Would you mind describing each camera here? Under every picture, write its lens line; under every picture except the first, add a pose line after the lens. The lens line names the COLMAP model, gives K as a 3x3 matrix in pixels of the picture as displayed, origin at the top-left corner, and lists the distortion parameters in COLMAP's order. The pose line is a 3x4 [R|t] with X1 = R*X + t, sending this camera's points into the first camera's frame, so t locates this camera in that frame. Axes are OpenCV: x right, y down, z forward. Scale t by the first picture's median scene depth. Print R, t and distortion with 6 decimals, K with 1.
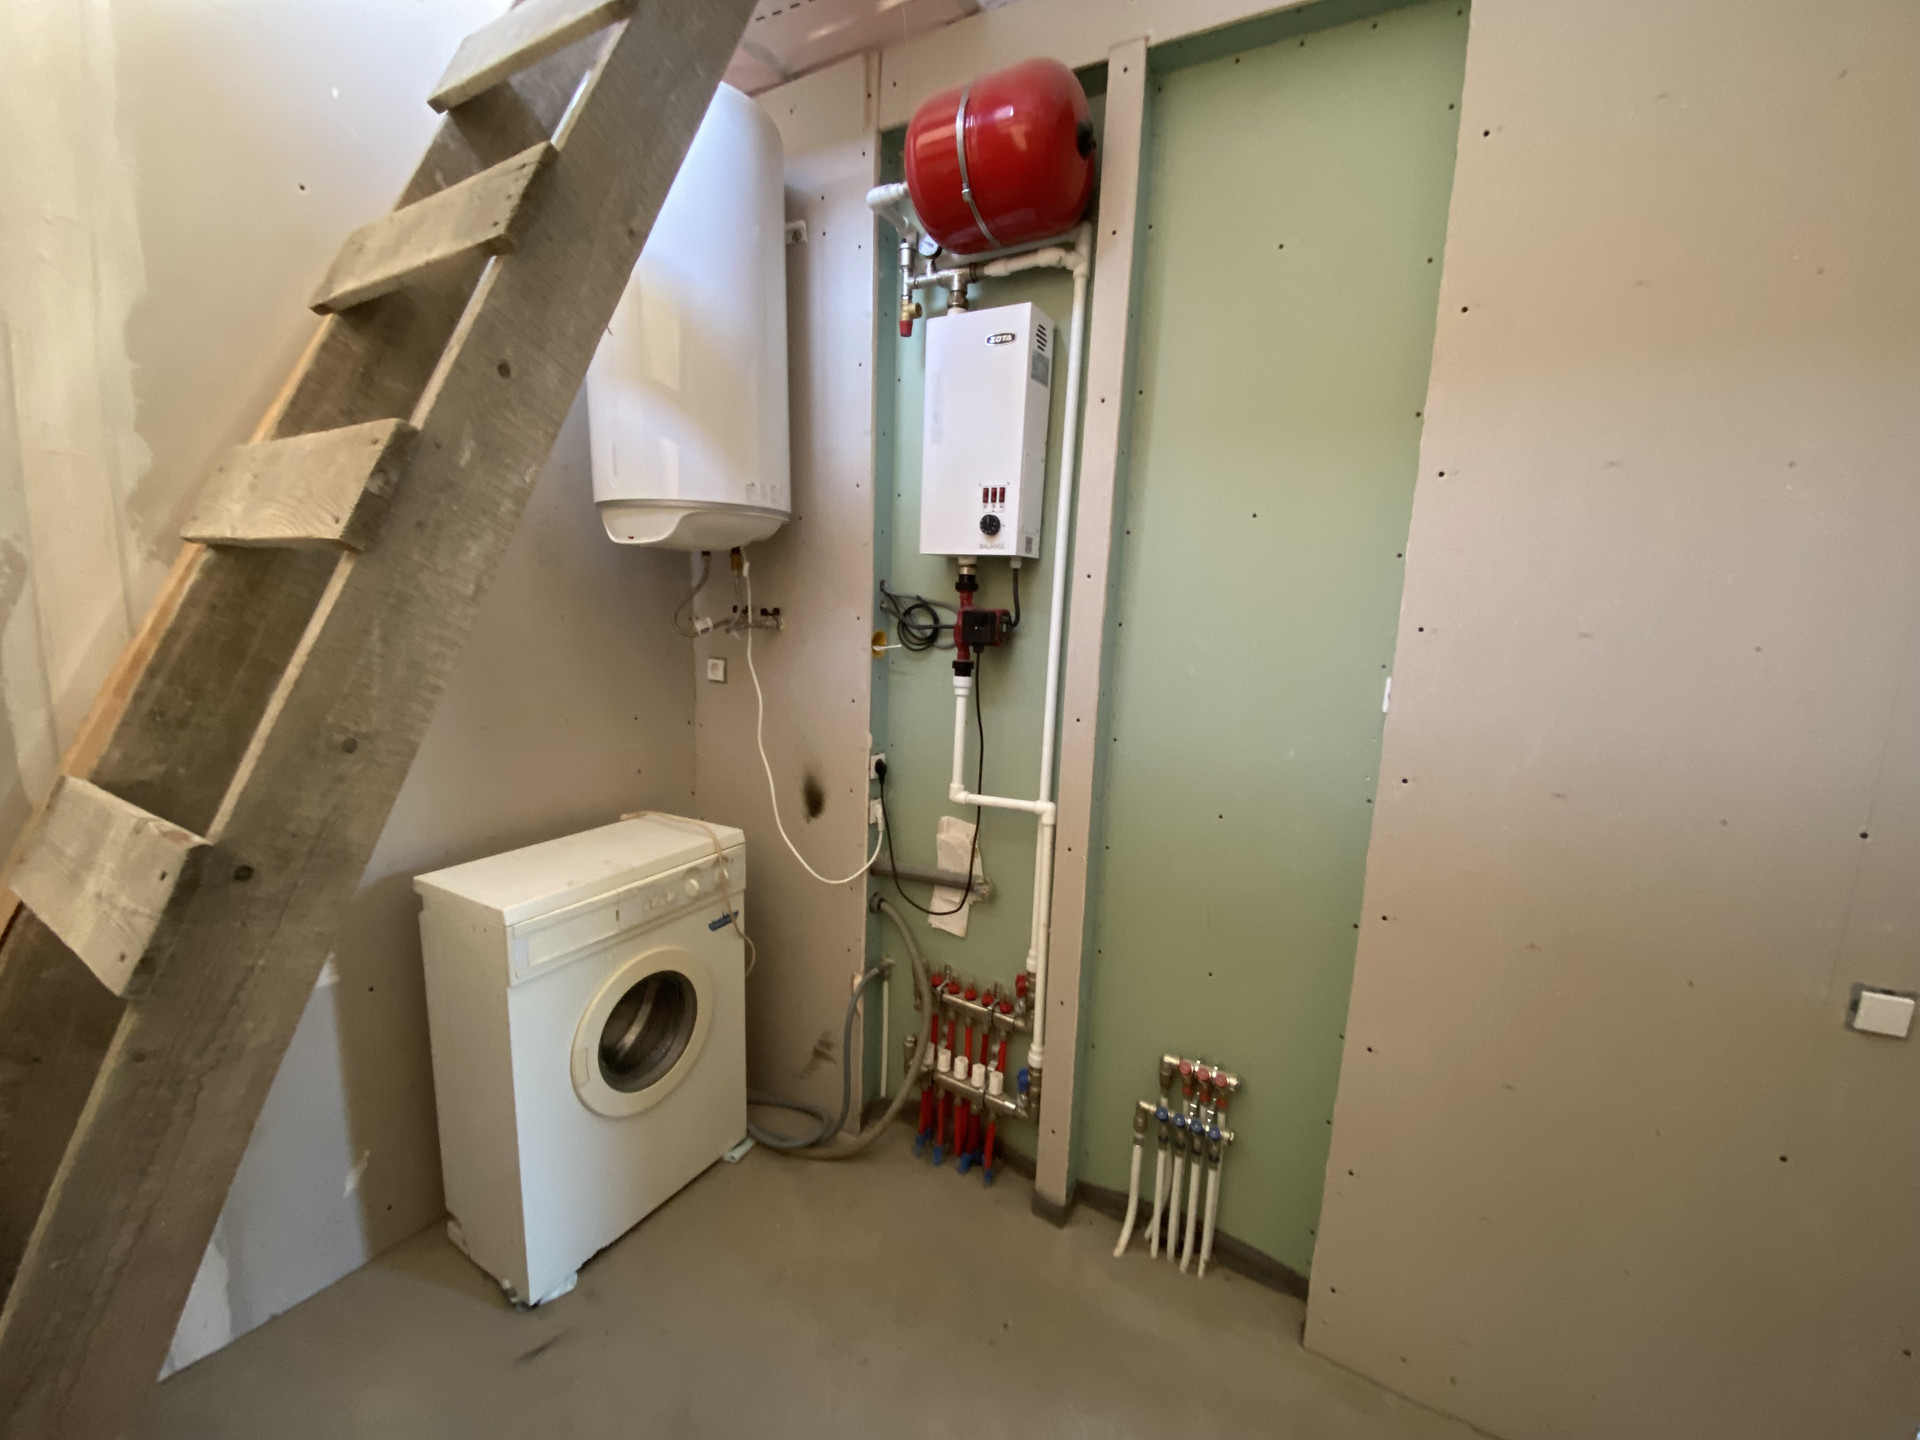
lens RADIAL K [[773.1, 0, 964.3], [0, 773.1, 717.5], [0, 0, 1]] dist [0.011694, -0.016291]
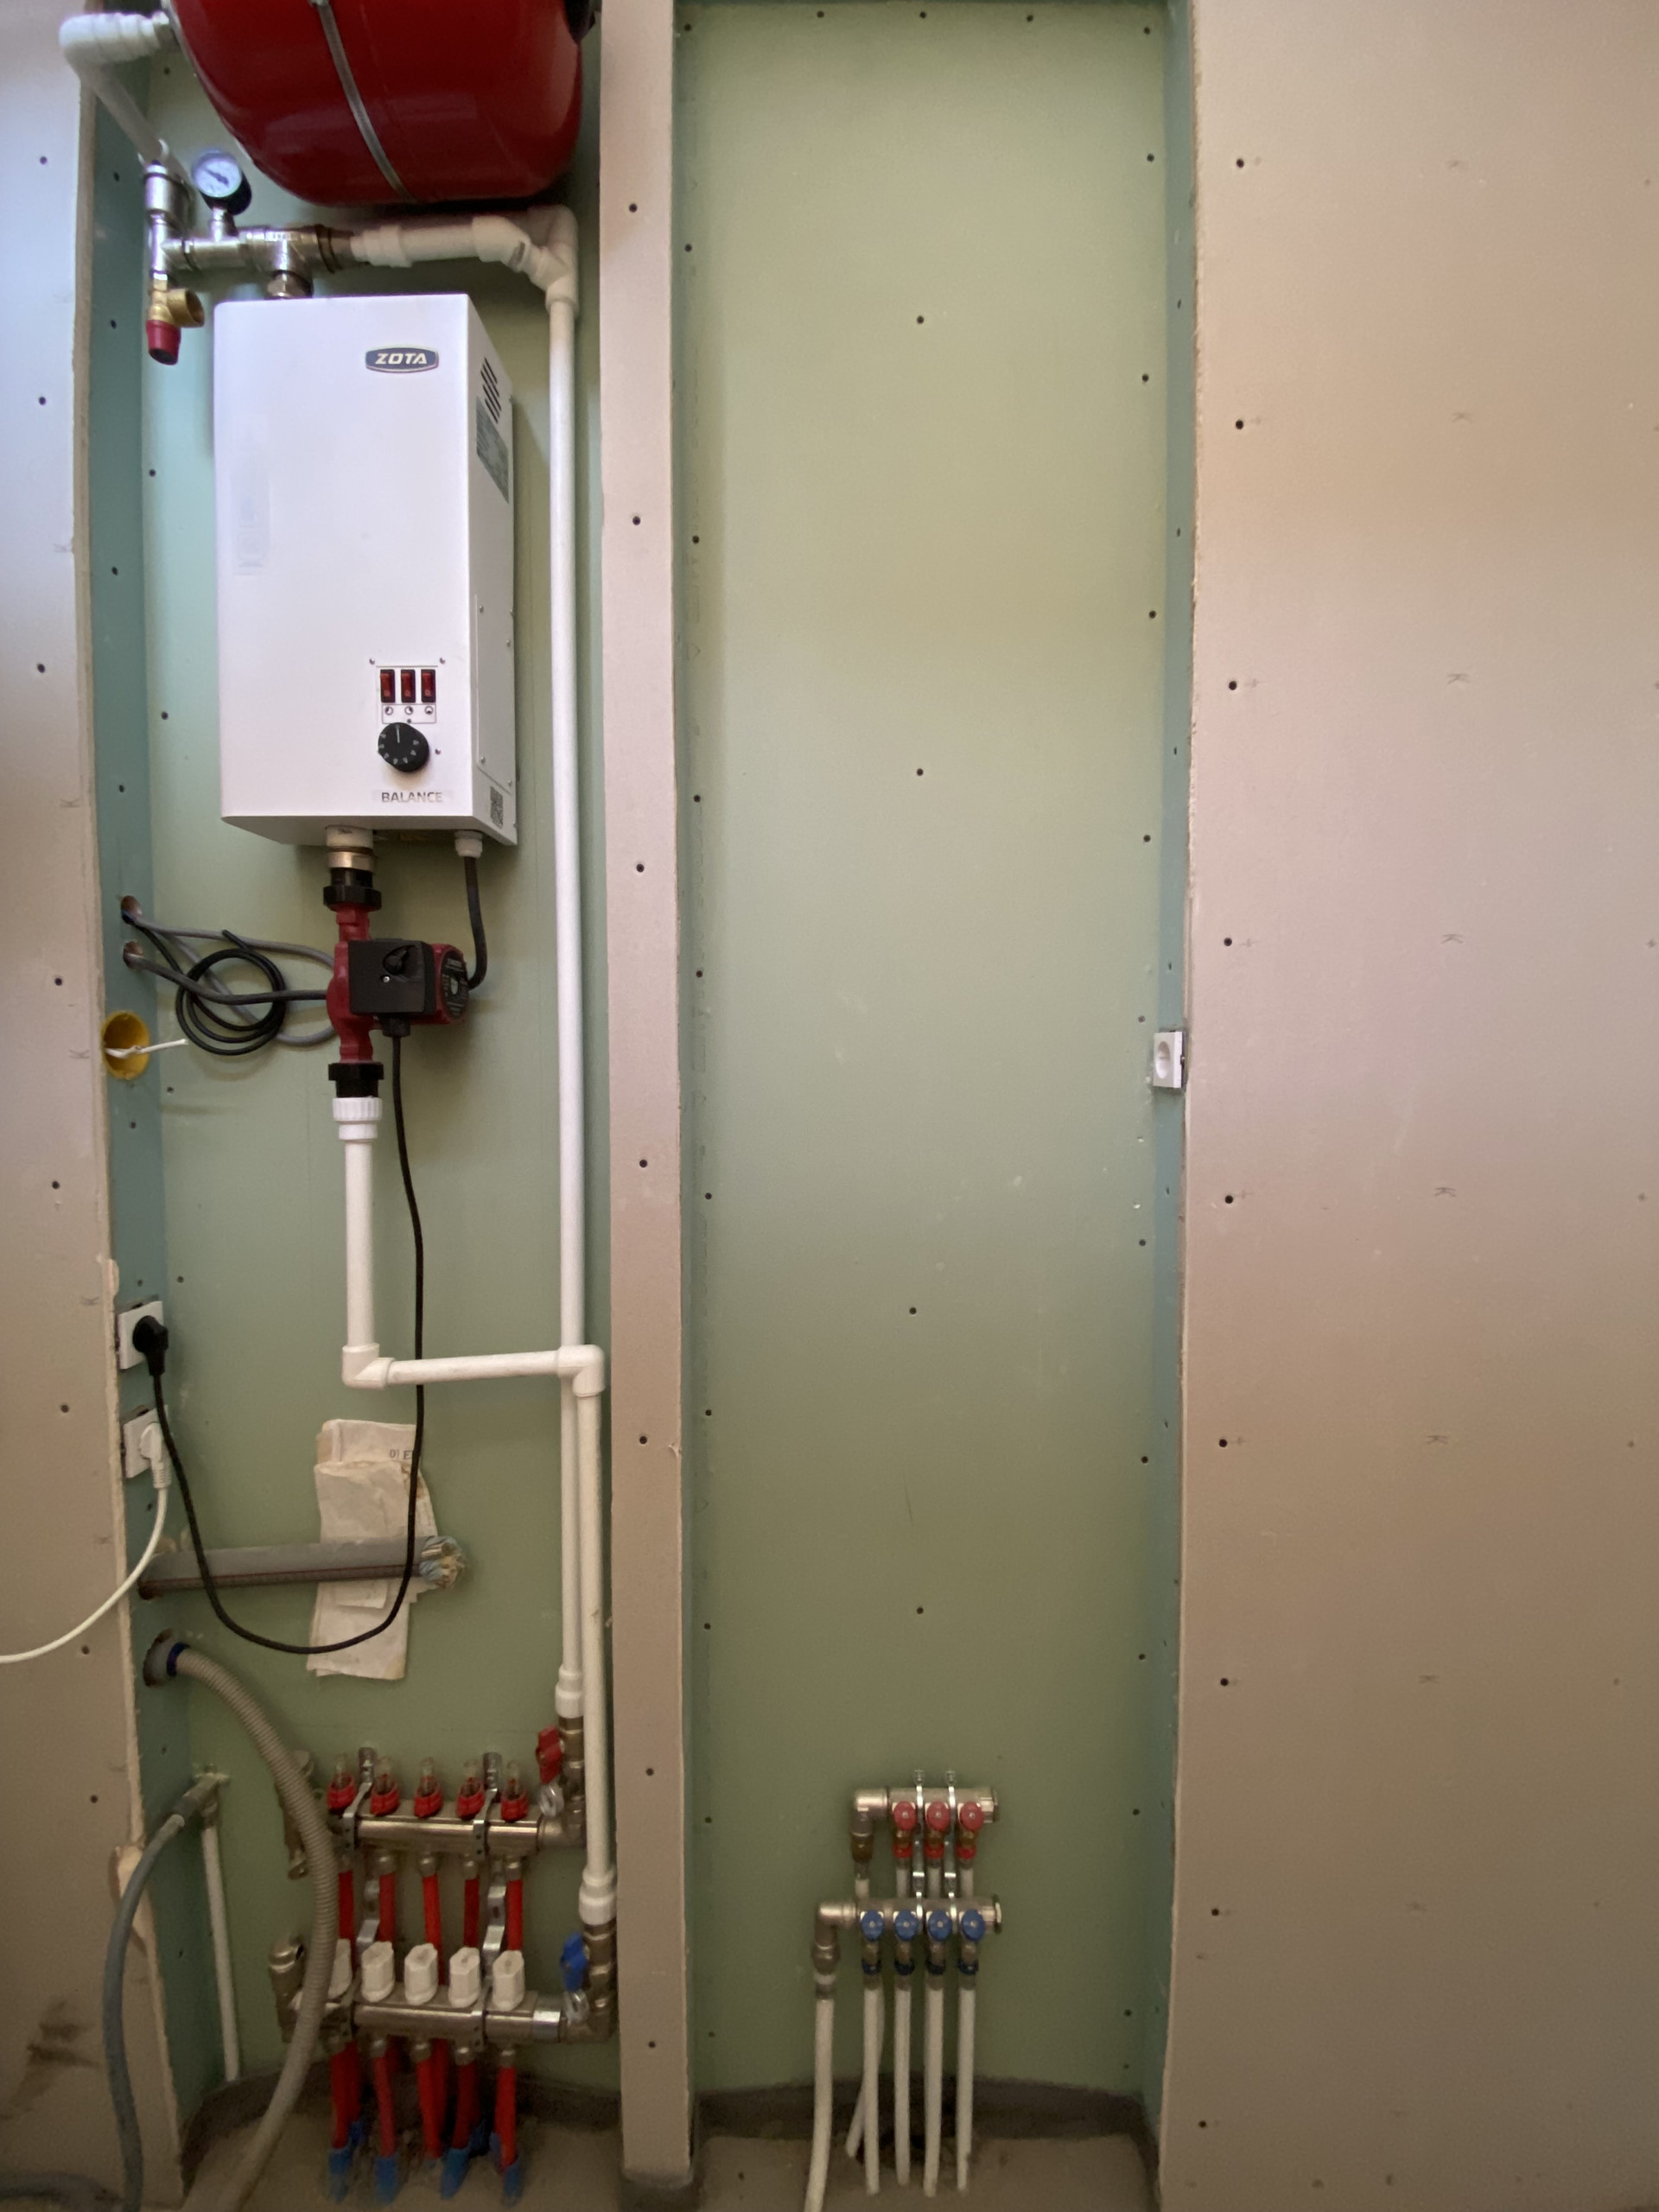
lens RADIAL K [[890.7, 0, 829.5], [0, 890.7, 1106.0], [0, 0, 1]] dist [0.011694, -0.016291]
pose [[0.868706, -0.066129, 0.490893, -0.017930], [0.115557, 0.990758, -0.071029, 0.018592], [-0.481659, 0.118429, 0.868319, 0.414392]]
